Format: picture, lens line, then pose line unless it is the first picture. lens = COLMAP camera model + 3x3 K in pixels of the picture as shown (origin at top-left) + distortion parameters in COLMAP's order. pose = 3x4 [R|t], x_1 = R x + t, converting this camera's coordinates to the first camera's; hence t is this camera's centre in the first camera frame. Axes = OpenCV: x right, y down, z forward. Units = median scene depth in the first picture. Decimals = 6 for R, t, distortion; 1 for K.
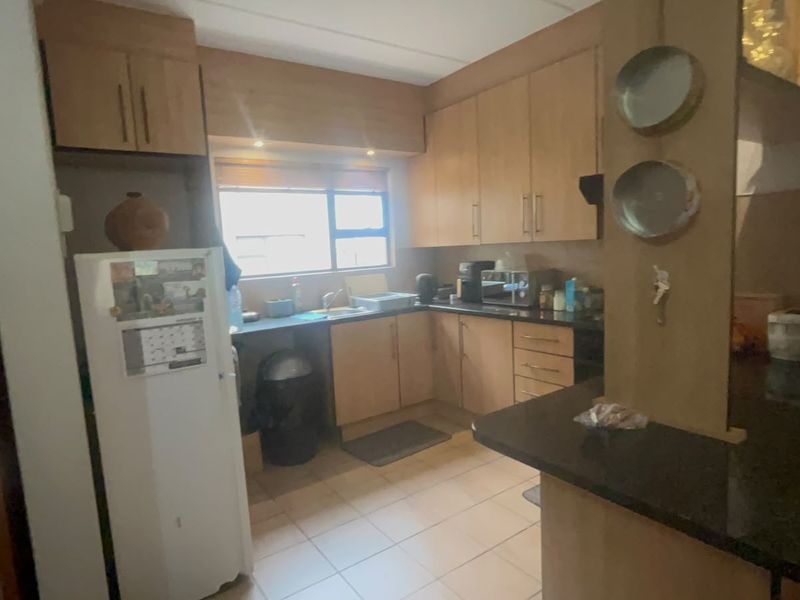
lens RADIAL K [[481.1, 0, 400.0], [0, 481.1, 300.0], [0, 0, 1]] dist [0.000620, -0.000254]
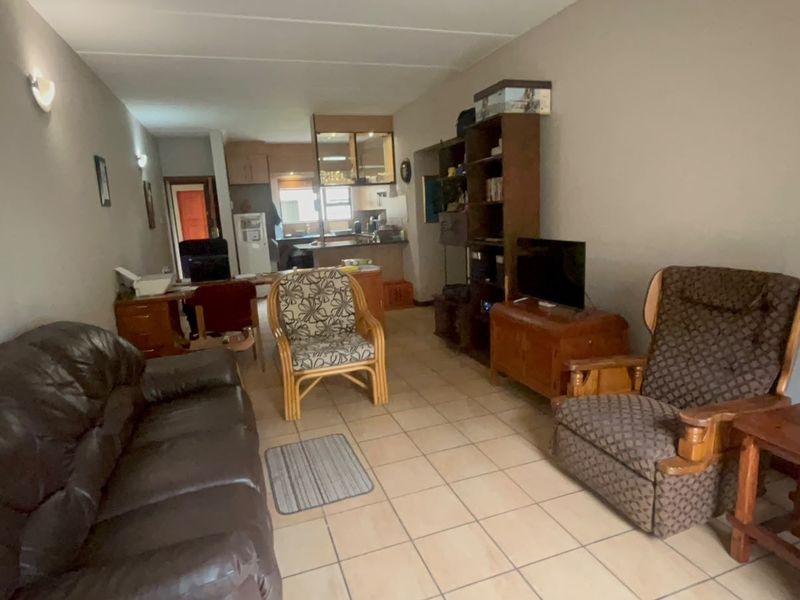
lens RADIAL K [[481.1, 0, 400.0], [0, 481.1, 300.0], [0, 0, 1]] dist [0.000620, -0.000254]
pose [[0.961948, 0.052780, -0.268088, 1.535390], [-0.027304, 0.994823, 0.097884, 0.163761], [0.271867, -0.086839, 0.958409, -2.194228]]
